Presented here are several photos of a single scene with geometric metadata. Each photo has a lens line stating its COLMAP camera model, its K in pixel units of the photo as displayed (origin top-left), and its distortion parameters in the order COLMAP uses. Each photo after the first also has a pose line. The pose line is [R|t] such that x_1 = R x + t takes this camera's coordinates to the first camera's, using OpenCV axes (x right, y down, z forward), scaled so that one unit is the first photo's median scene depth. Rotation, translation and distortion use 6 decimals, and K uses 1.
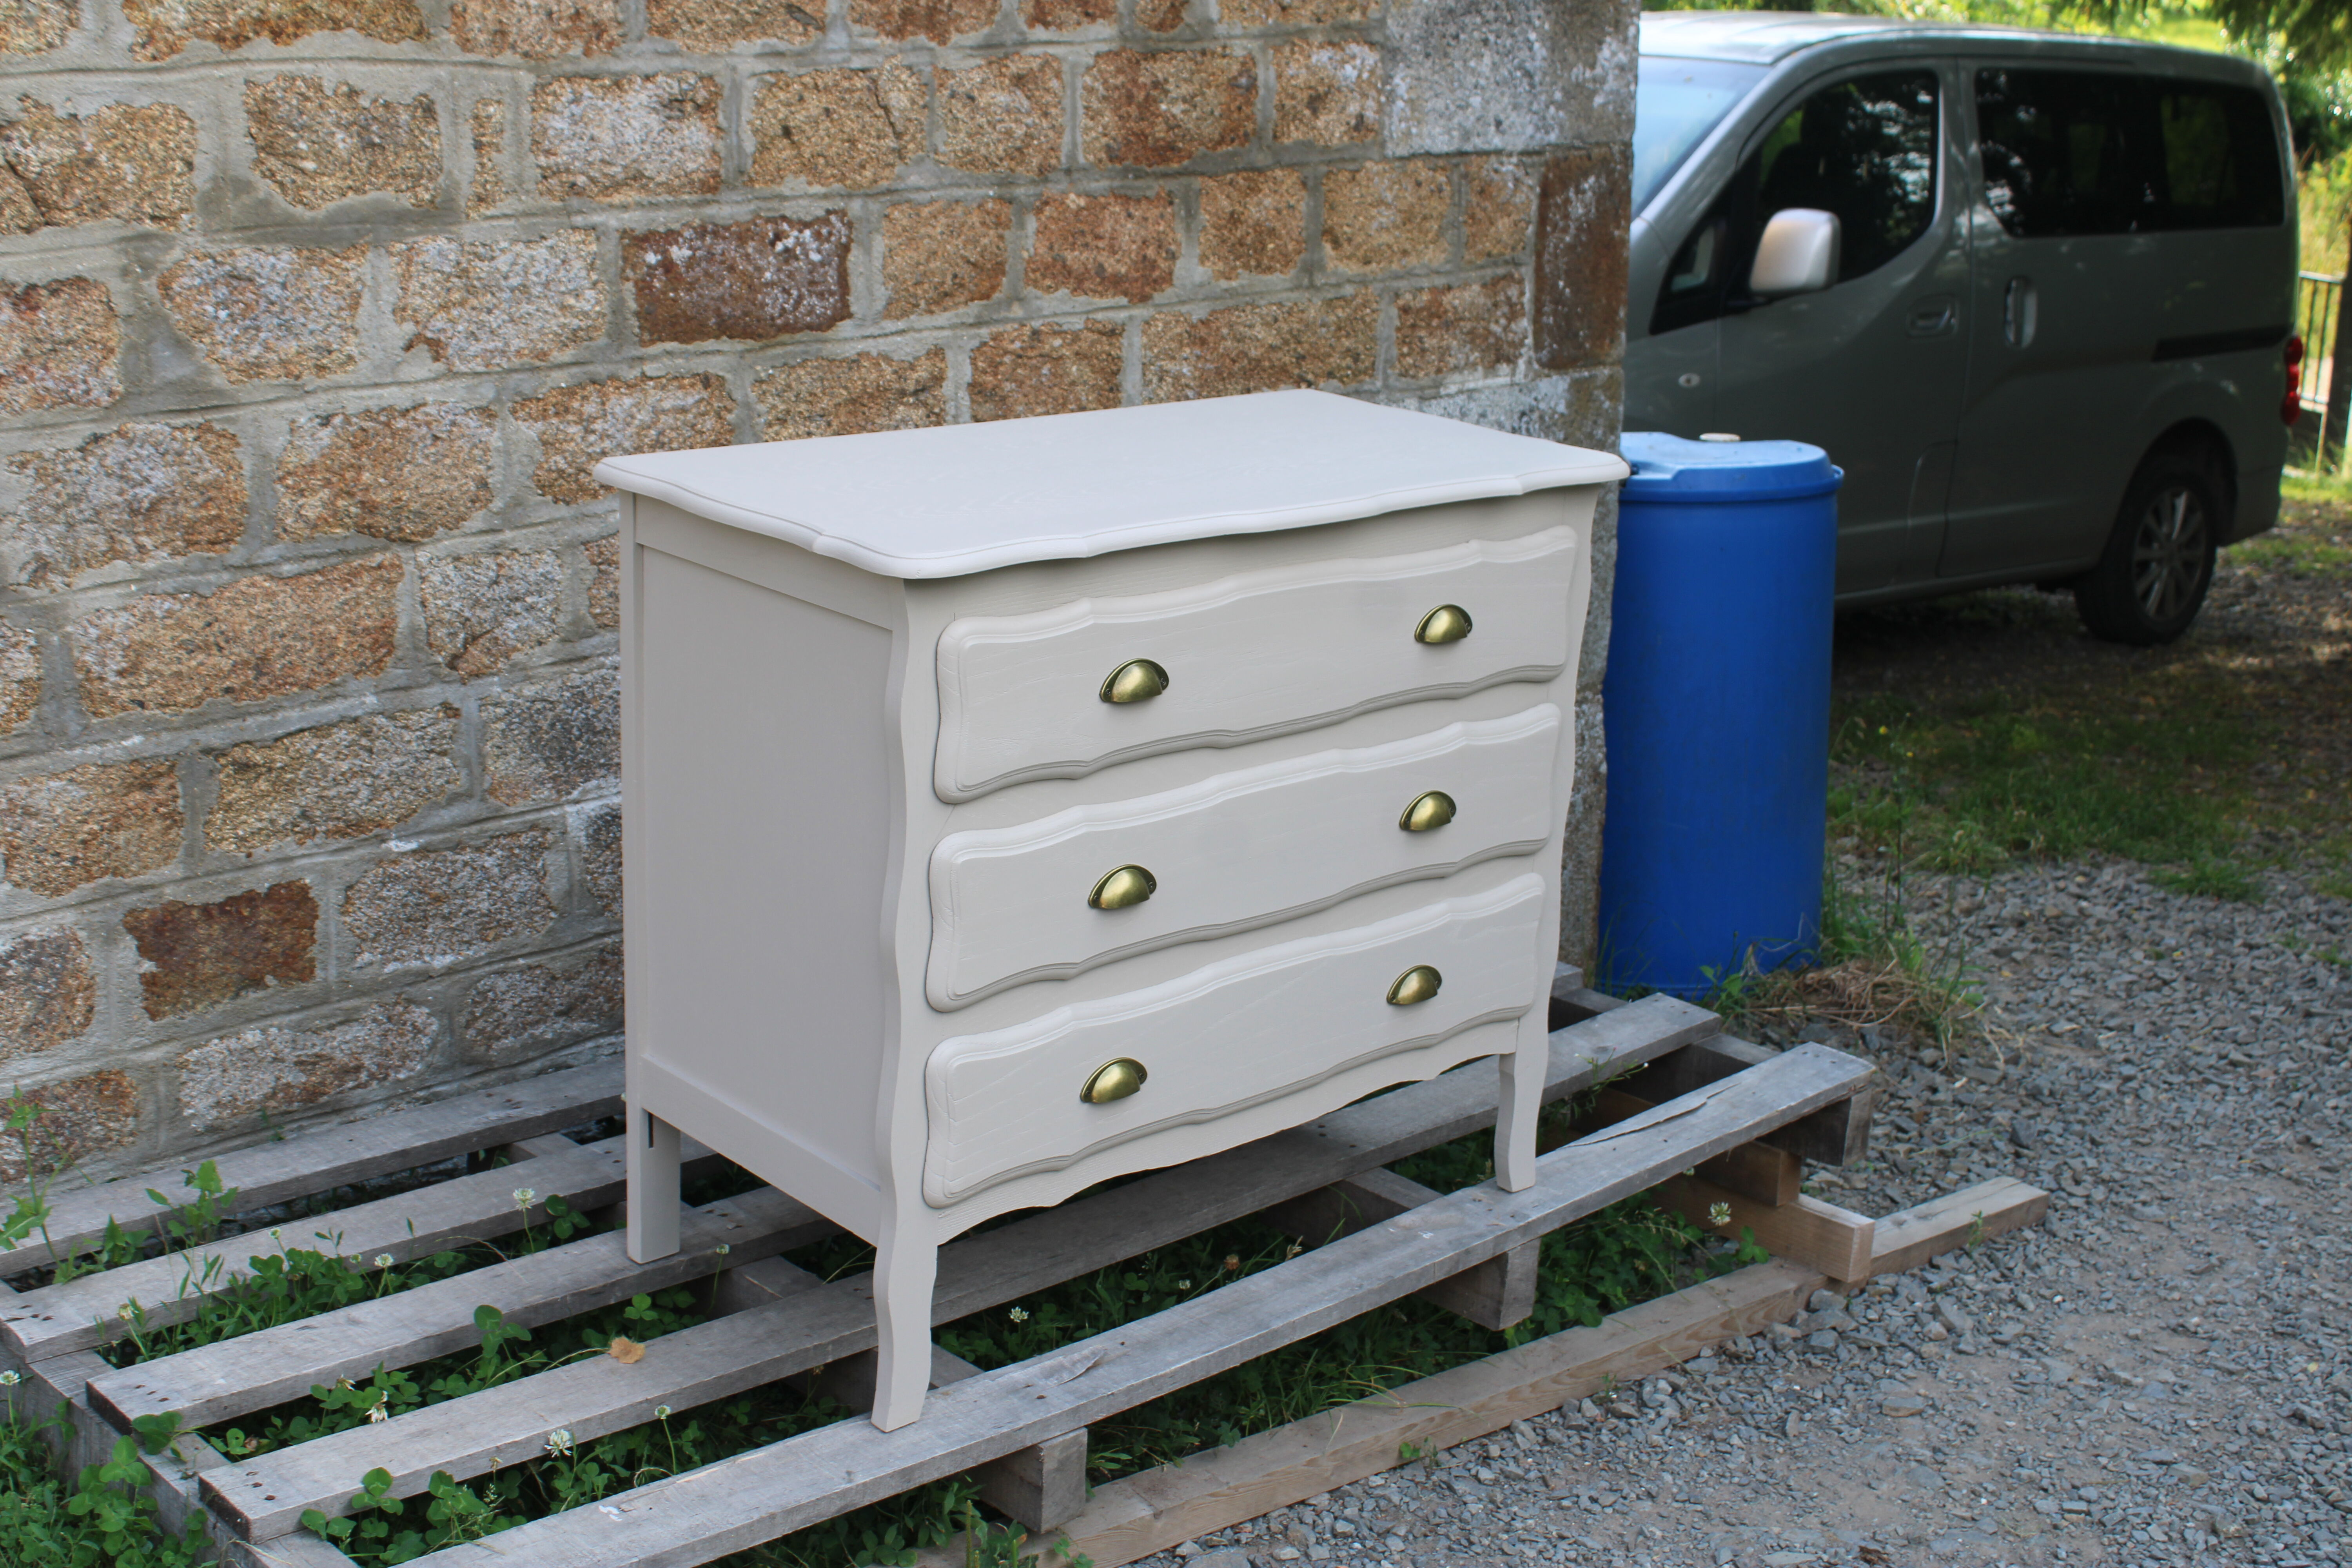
lens RADIAL K [[2910.6, 0, 1159.9], [0, 2910.6, 773.0], [0, 0, 1]] dist [-0.057305, 0.000000]
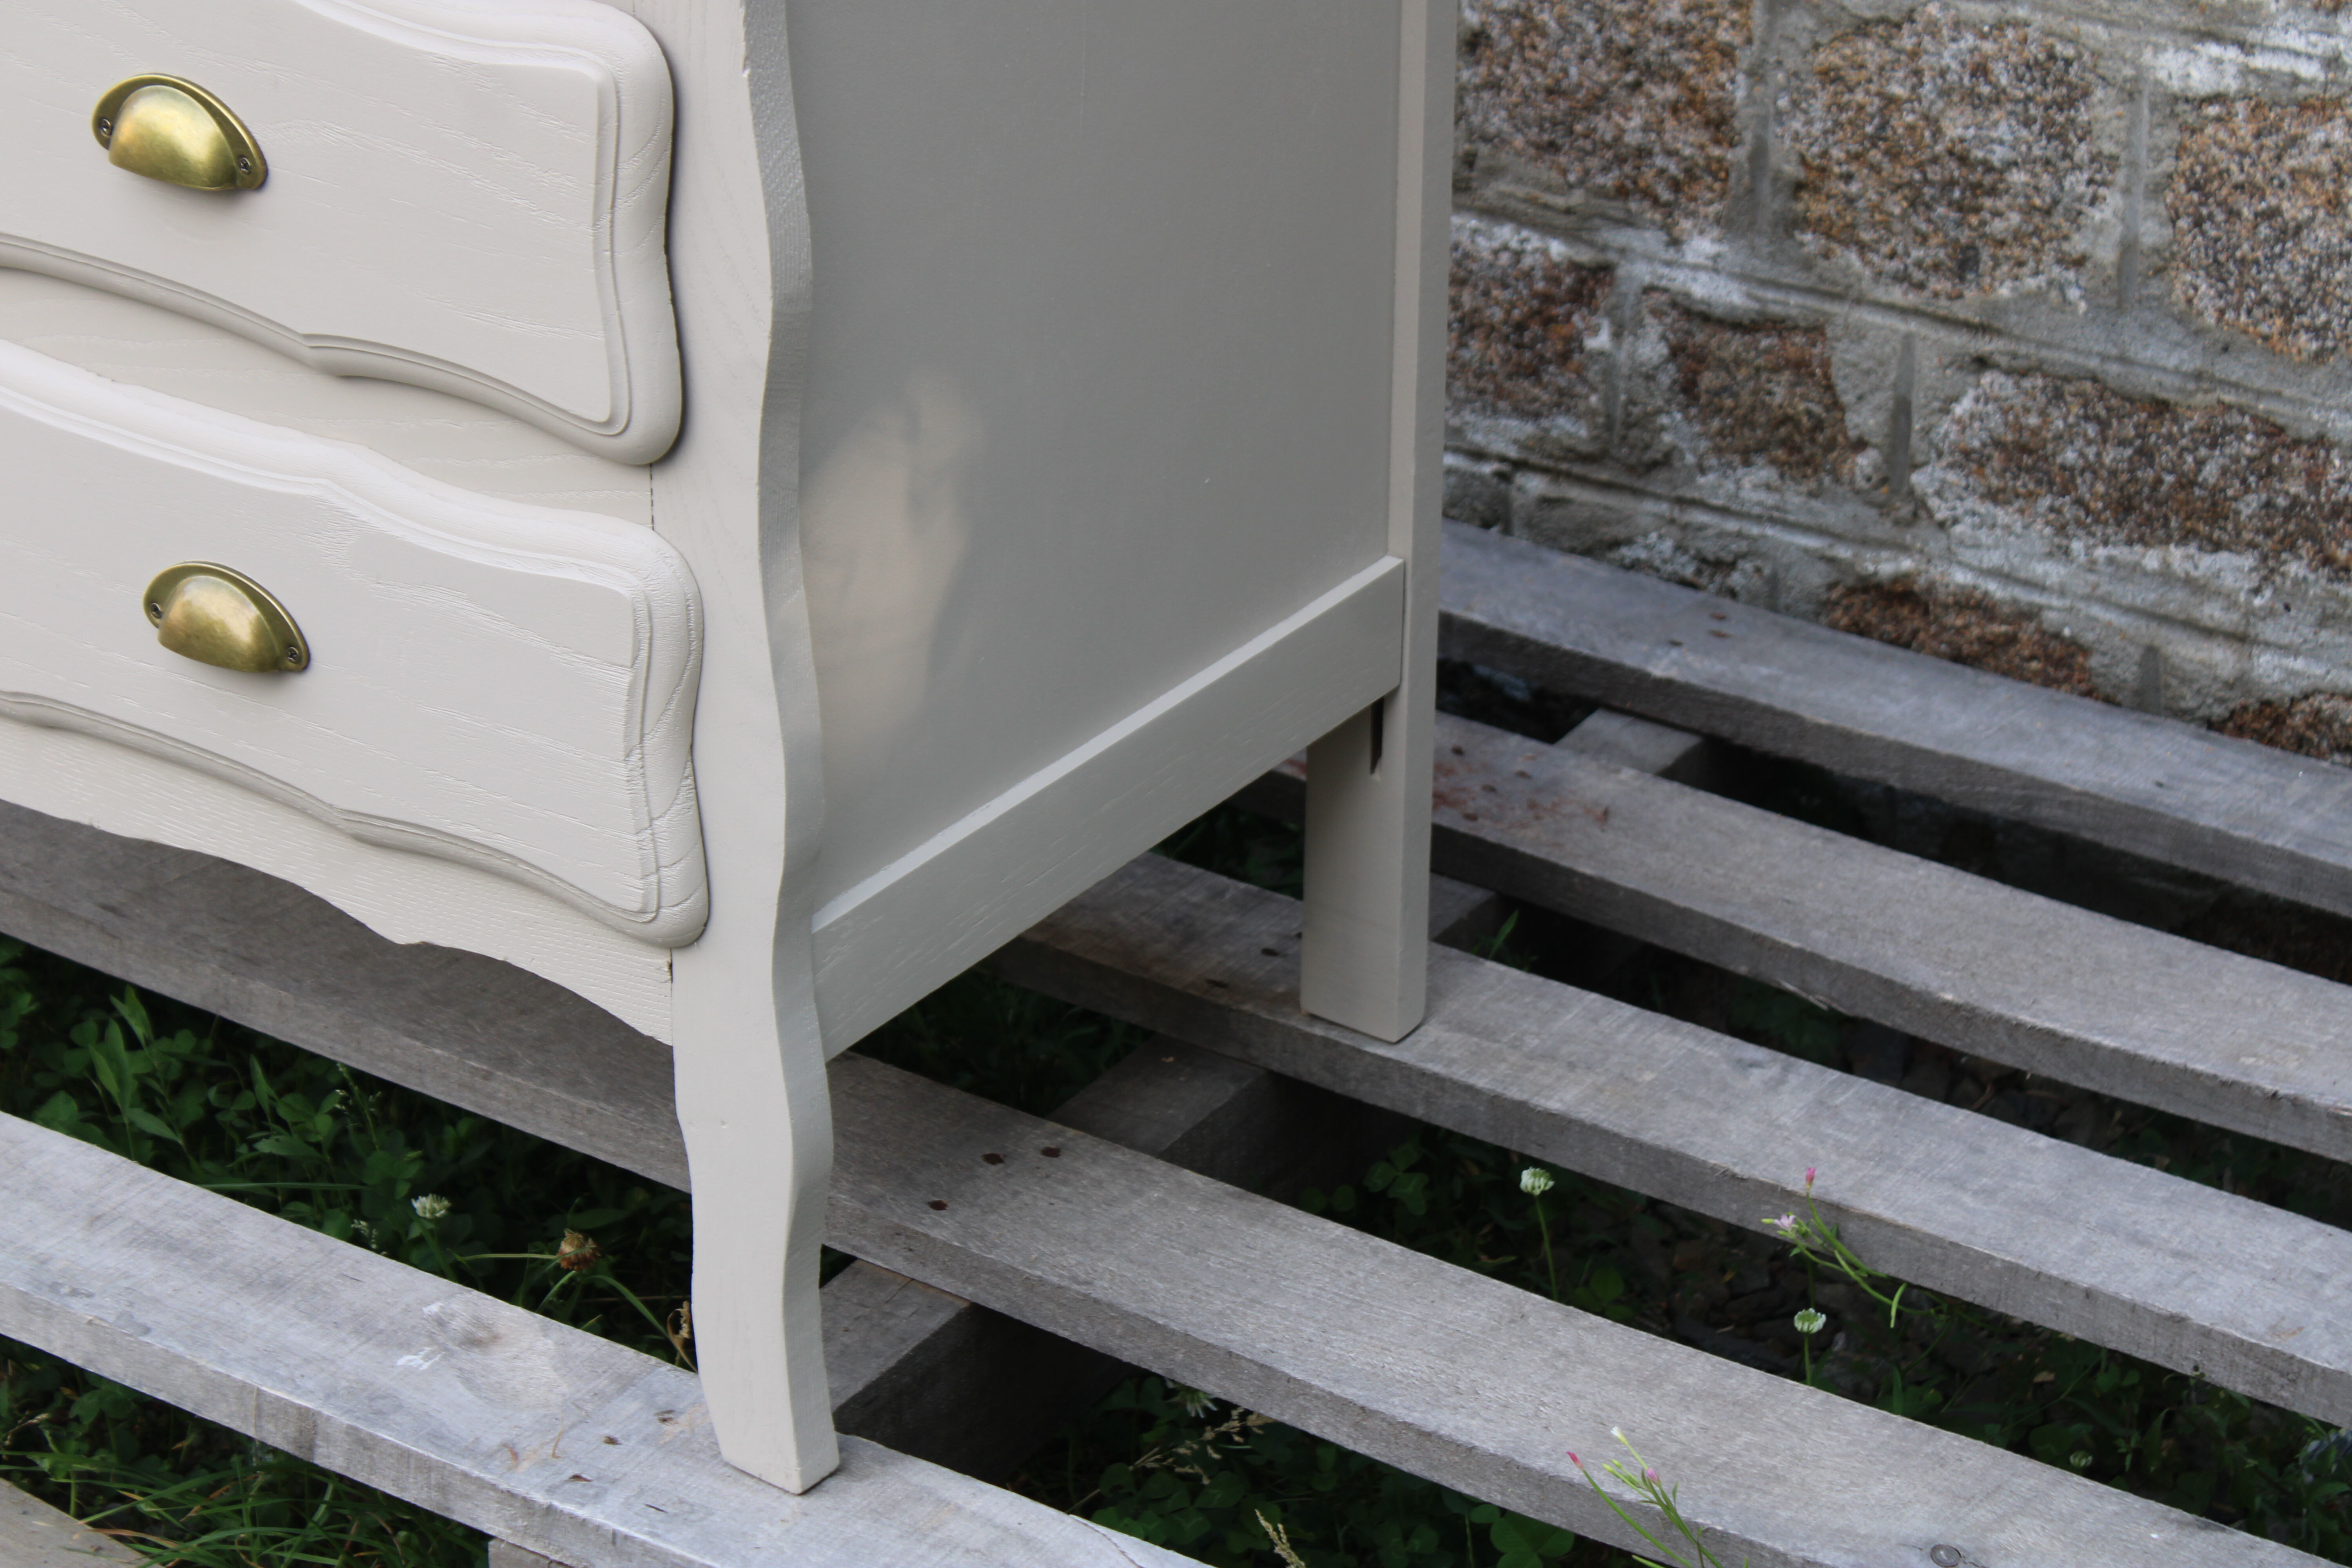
lens RADIAL K [[5562.2, 0, 1159.1], [0, 5562.2, 772.2], [0, 0, 1]] dist [0.085104, 0.000000]
pose [[0.221000, 0.394322, -0.892003, 0.651843], [-0.280070, 0.901754, 0.329243, -0.149552], [0.934195, 0.177060, 0.309726, 0.796377]]
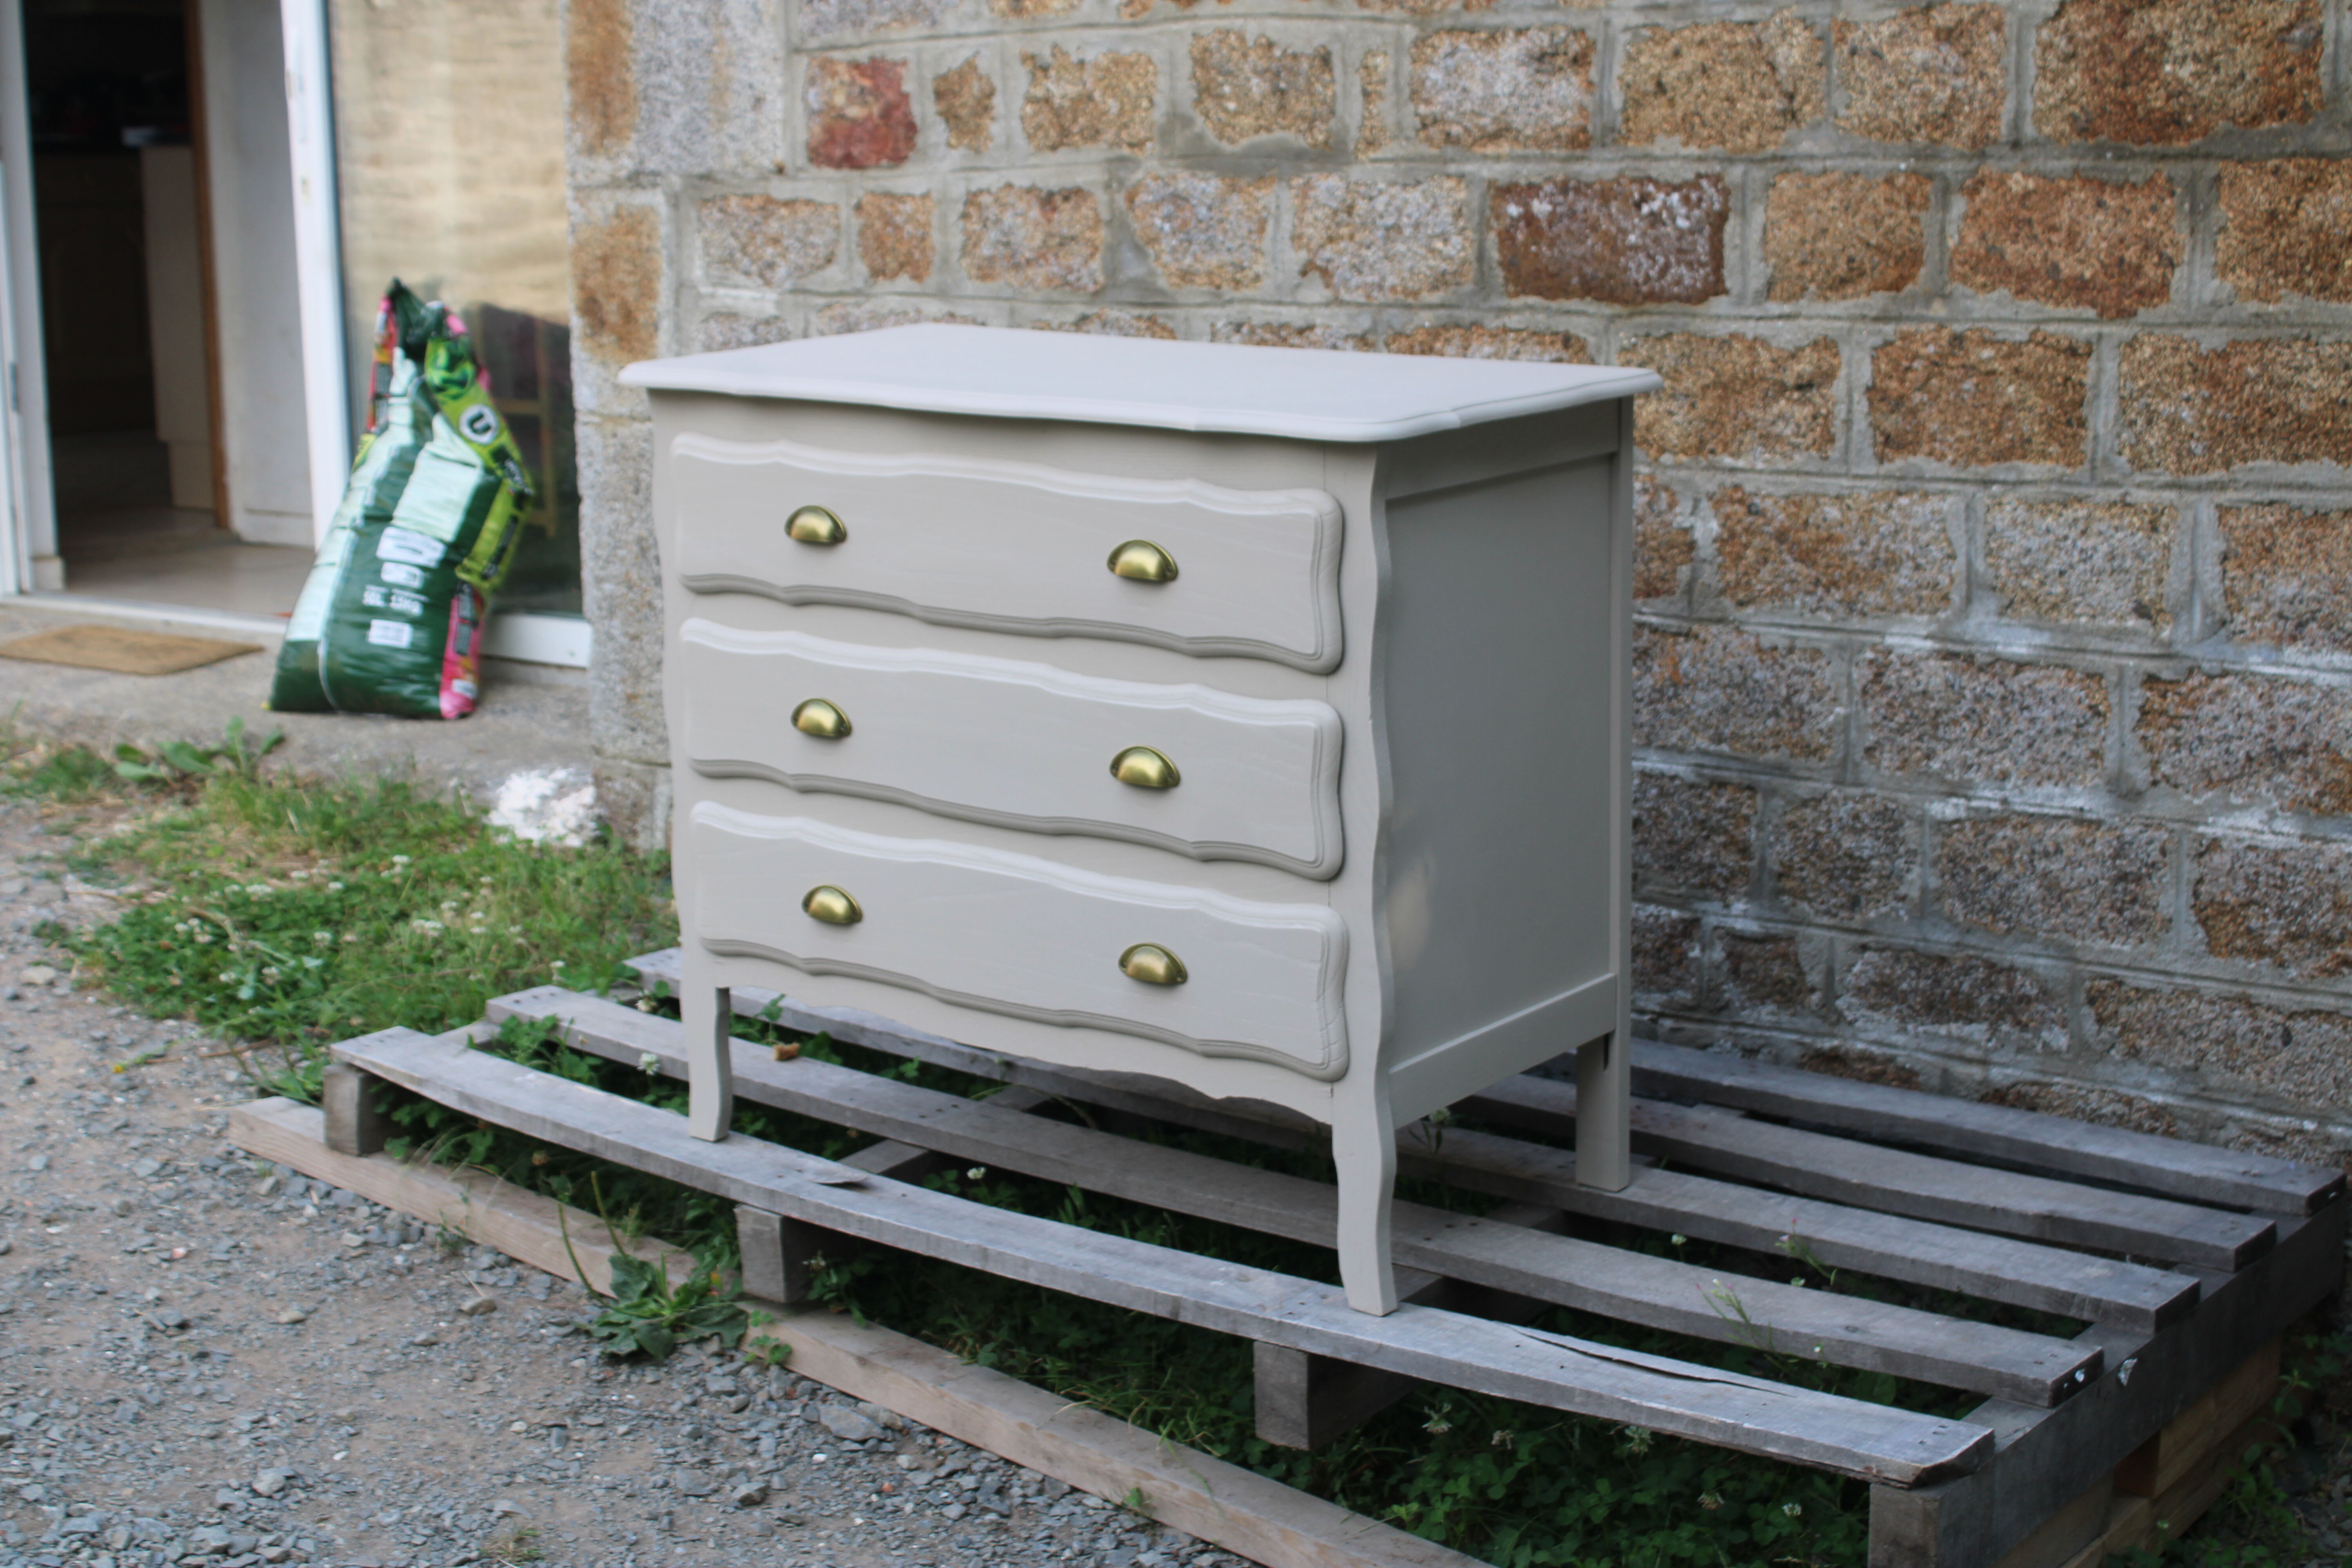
lens RADIAL K [[3565.5, 0, 1174.1], [0, 3565.5, 767.6], [0, 0, 1]] dist [-0.010637, 0.000000]
pose [[0.161152, 0.162314, -0.973491, 1.035431], [-0.259658, 0.958605, 0.116849, -0.105223], [0.952160, 0.233944, 0.196627, 0.684797]]
